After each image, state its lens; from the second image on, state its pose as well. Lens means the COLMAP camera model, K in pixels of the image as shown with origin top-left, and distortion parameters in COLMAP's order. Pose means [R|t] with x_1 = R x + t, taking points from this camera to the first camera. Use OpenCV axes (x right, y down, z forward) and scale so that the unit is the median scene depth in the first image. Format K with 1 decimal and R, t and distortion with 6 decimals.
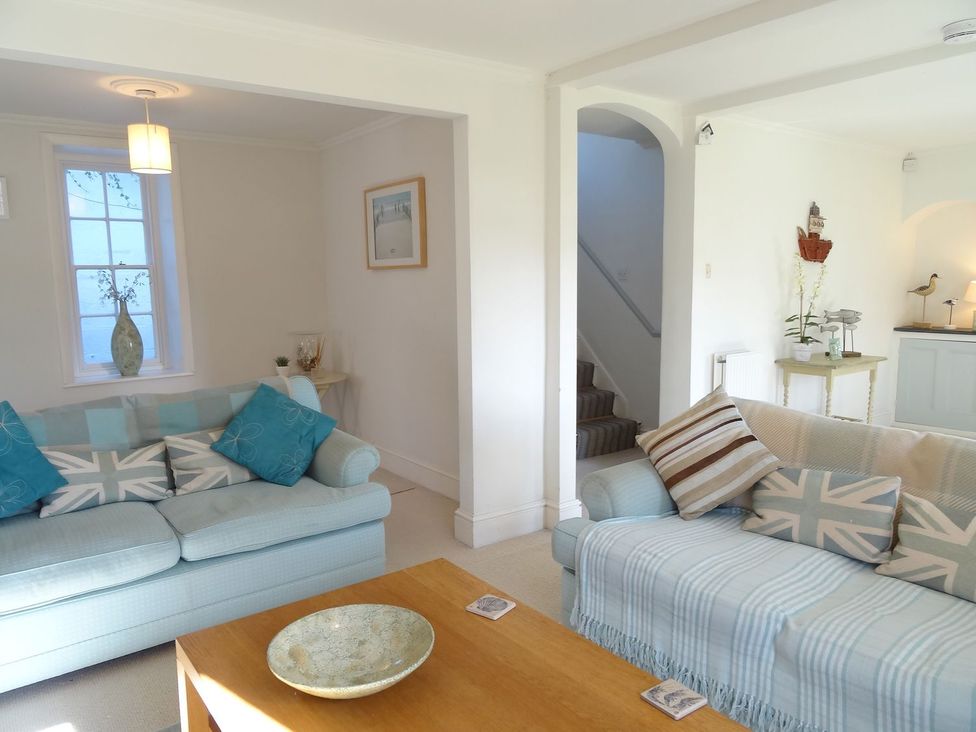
lens RADIAL K [[698.3, 0, 488.0], [0, 698.3, 366.0], [0, 0, 1]] dist [-0.004608, 0.000353]
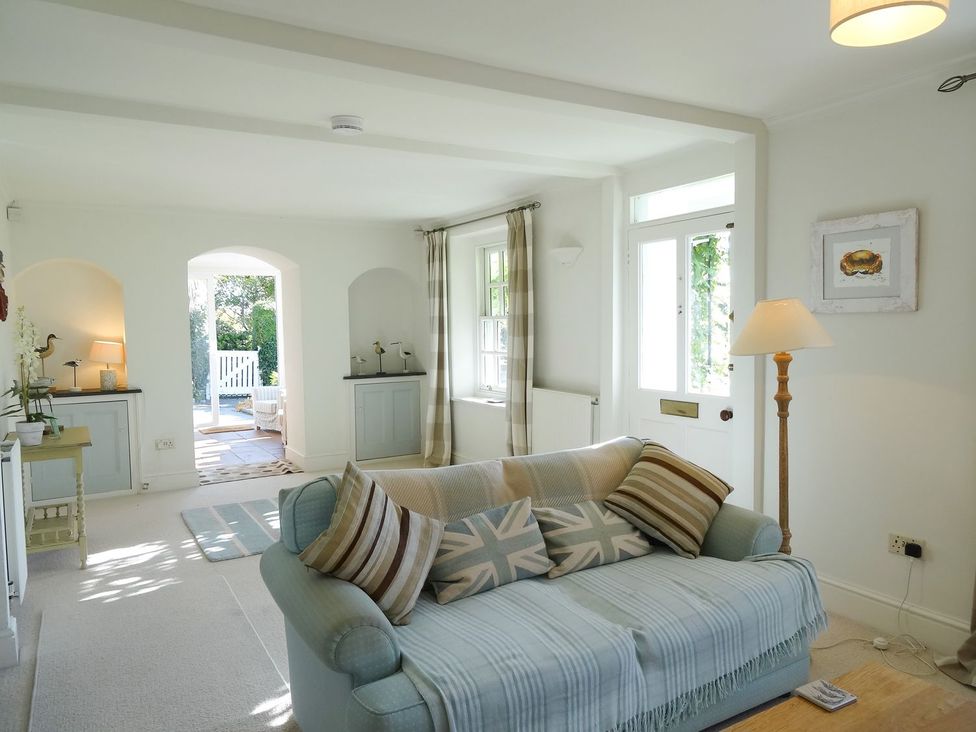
lens RADIAL K [[698.3, 0, 488.0], [0, 698.3, 366.0], [0, 0, 1]] dist [-0.004608, 0.000353]
pose [[0.114619, -0.052039, 0.992046, -0.583074], [0.139622, 0.989558, 0.035776, -0.113646], [-0.983549, 0.134411, 0.120688, 0.859422]]
